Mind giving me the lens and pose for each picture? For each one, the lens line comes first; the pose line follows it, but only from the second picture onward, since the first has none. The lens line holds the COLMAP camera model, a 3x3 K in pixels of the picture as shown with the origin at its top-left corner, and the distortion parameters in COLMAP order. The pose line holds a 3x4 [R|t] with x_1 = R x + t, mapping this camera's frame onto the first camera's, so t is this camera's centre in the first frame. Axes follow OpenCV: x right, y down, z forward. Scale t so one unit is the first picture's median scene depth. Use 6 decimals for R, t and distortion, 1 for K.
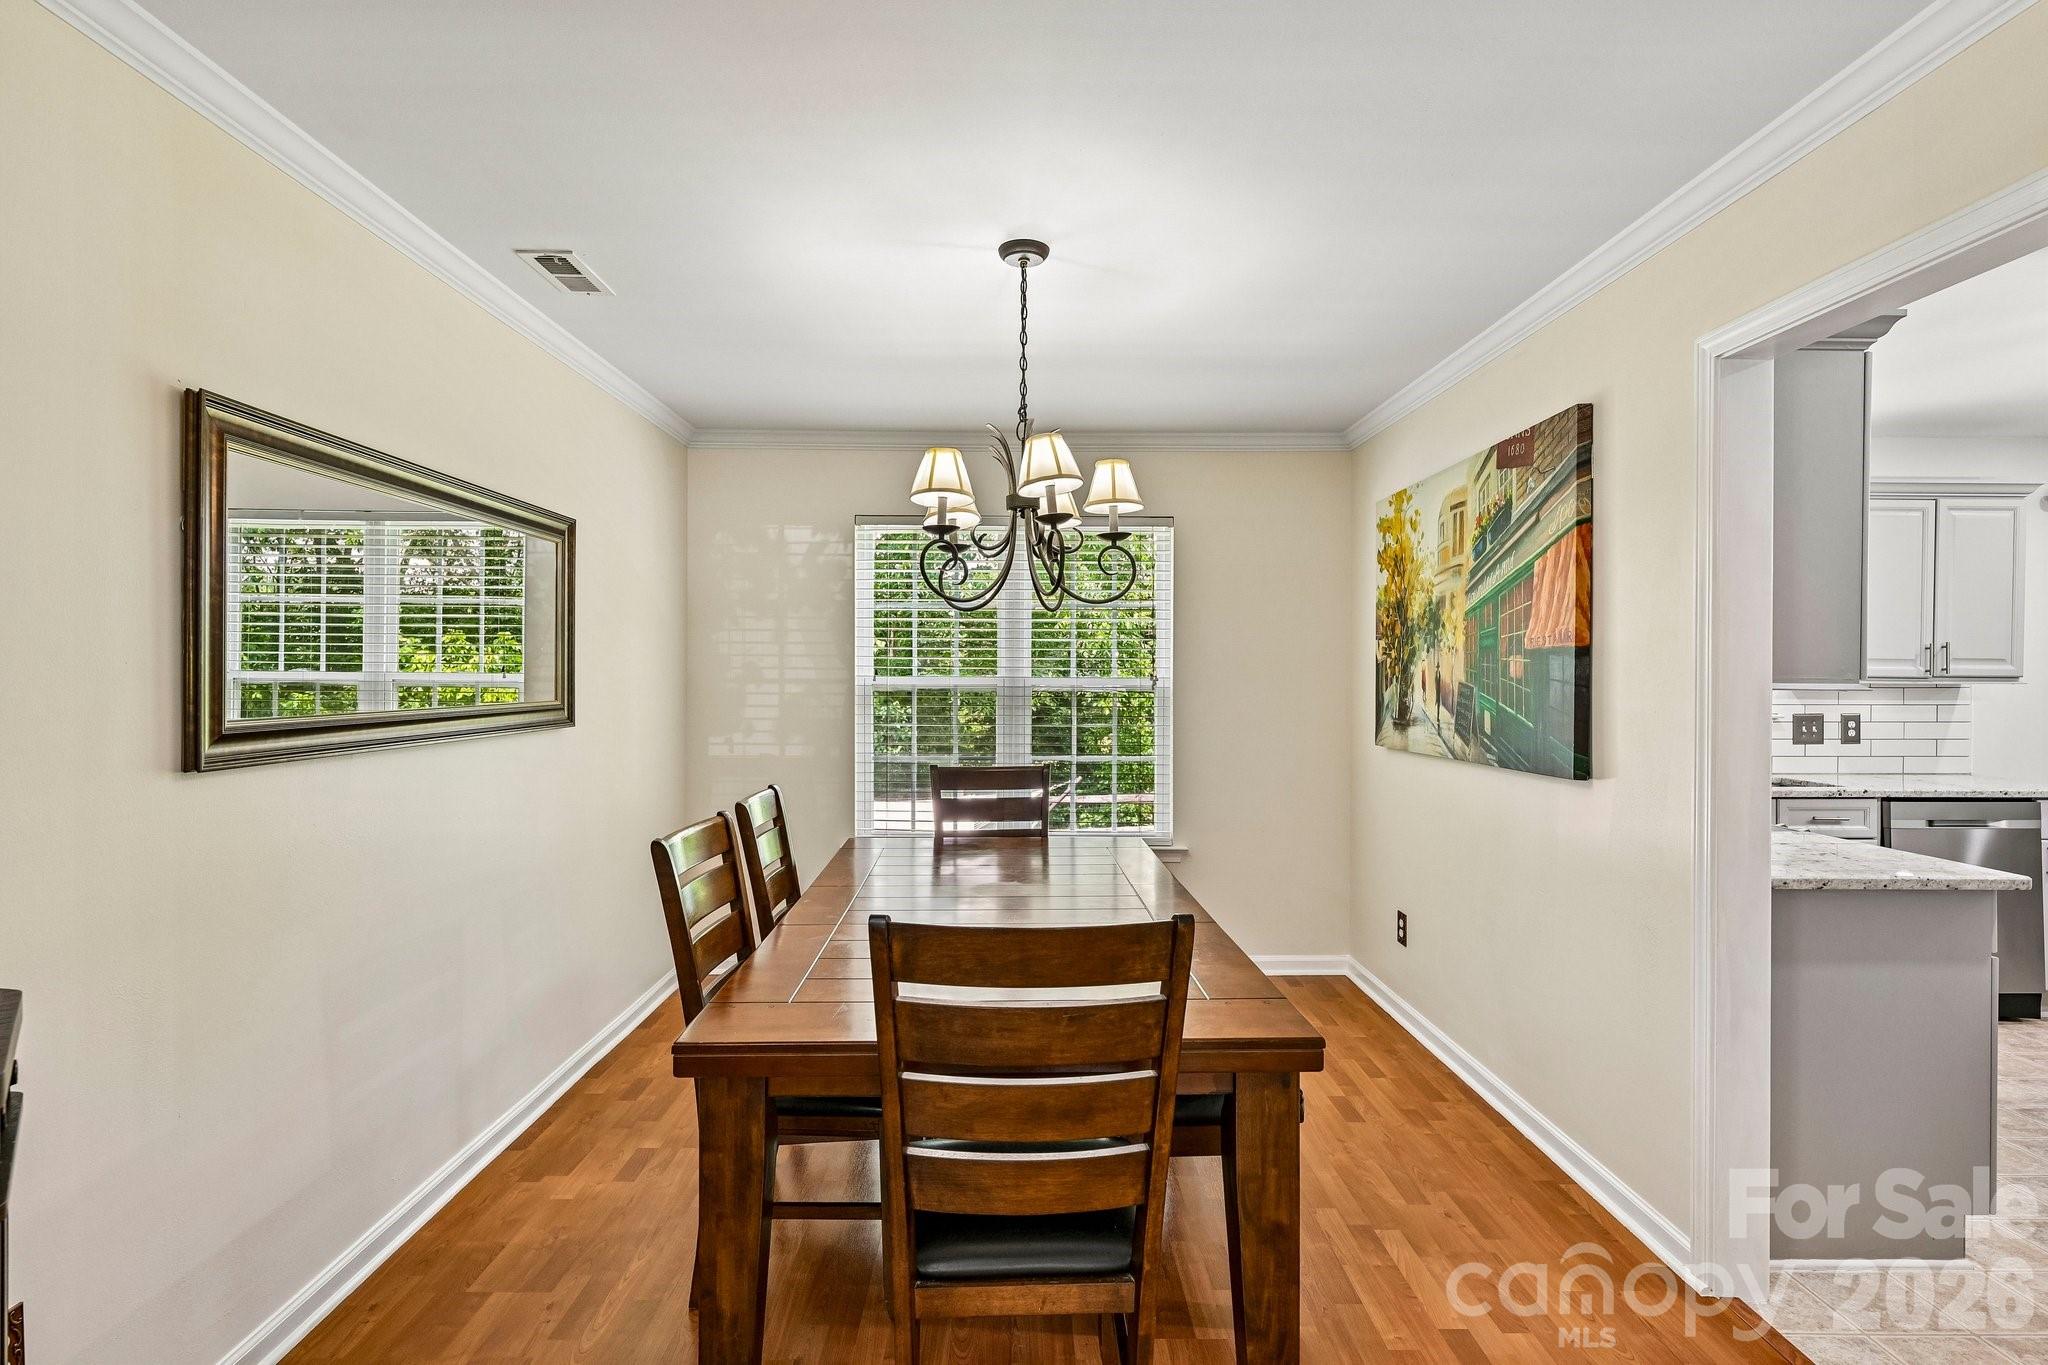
lens RADIAL K [[1052.5, 0, 1015.7], [0, 1052.5, 679.0], [0, 0, 1]] dist [0.005304, 0.000858]
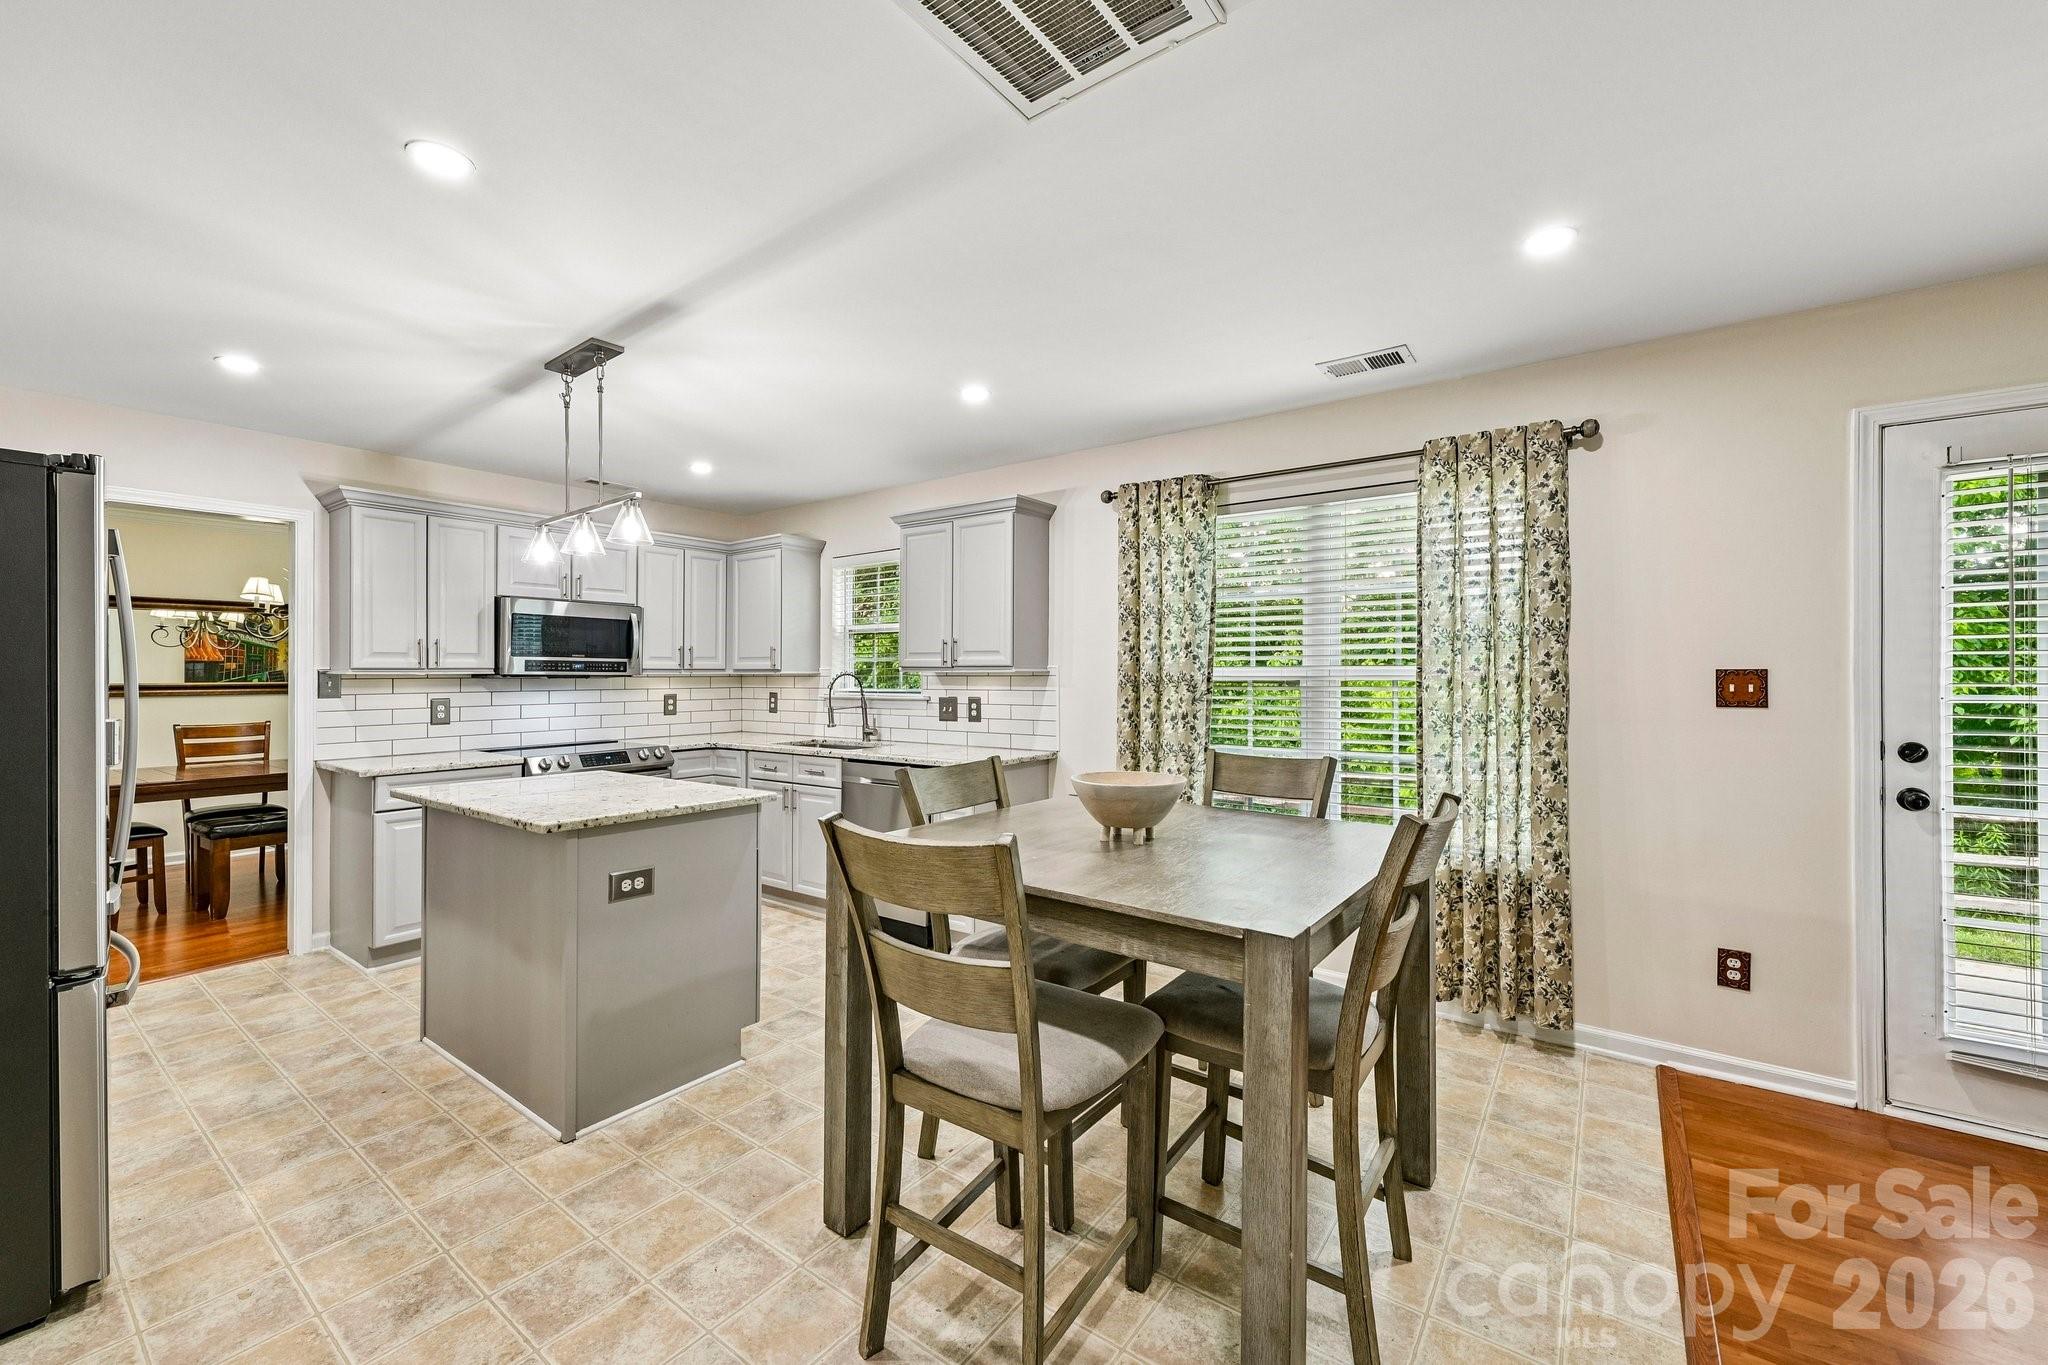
lens RADIAL K [[807.0, 0, 1016.4], [0, 807.0, 666.9], [0, 0, 1]] dist [-0.000368, -0.000279]
pose [[0.796932, -0.008673, -0.604006, 1.637737], [0.001470, 0.999922, -0.012418, 0.011028], [0.604067, 0.009008, 0.796883, 0.331734]]
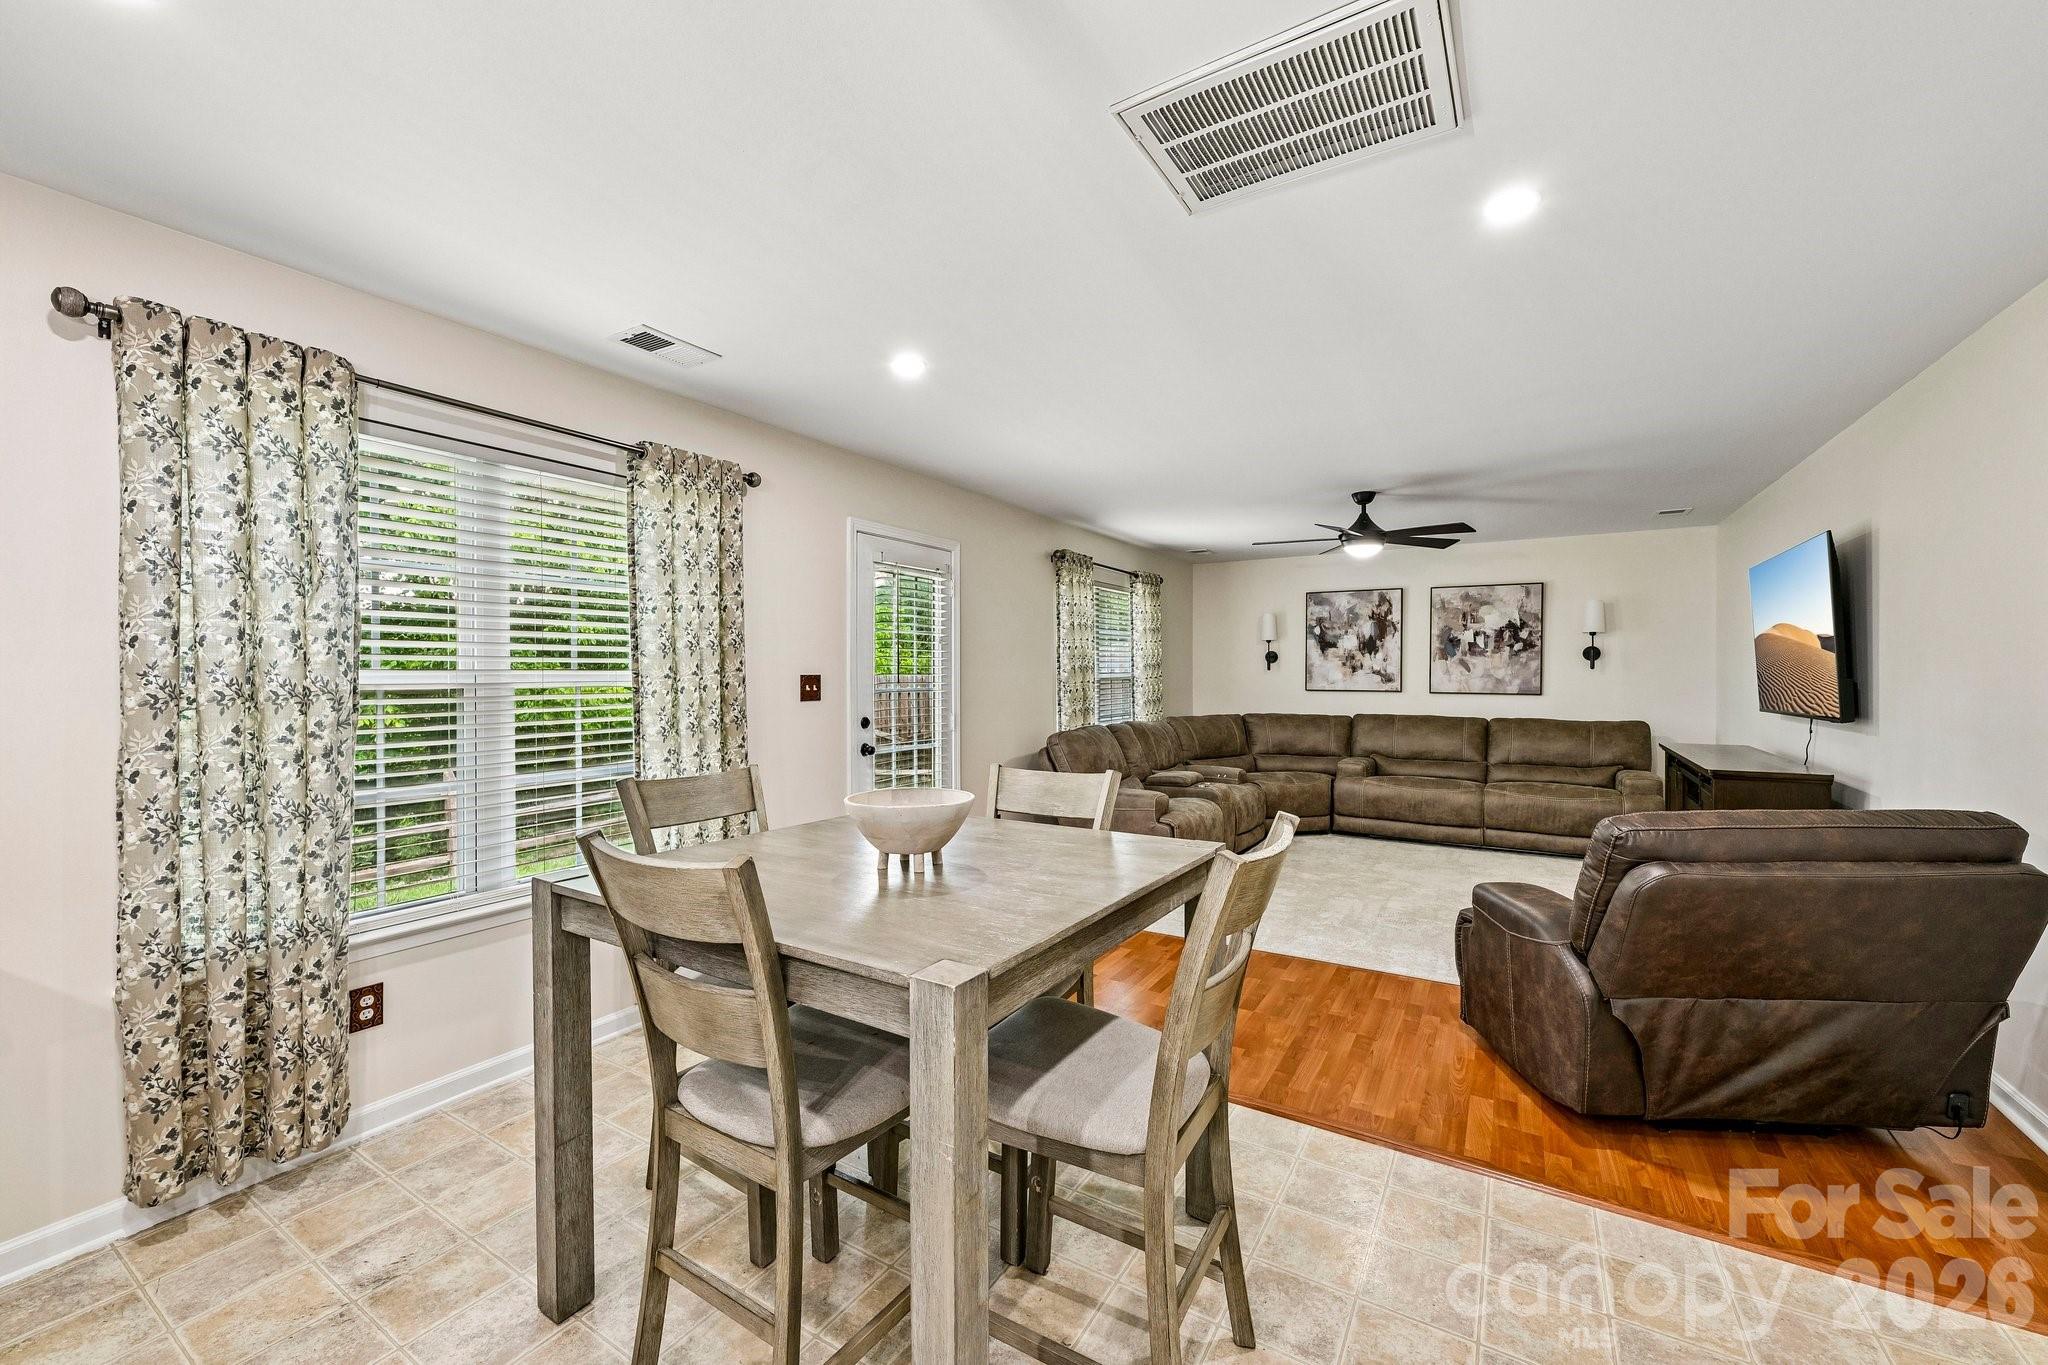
lens RADIAL K [[807.0, 0, 1014.2], [0, 807.0, 678.8], [0, 0, 1]] dist [-0.000368, -0.000279]
pose [[0.543098, -0.007920, 0.839632, 1.053953], [0.006666, 0.999965, 0.005120, 0.006654], [-0.839643, 0.002816, 0.543131, 0.481562]]
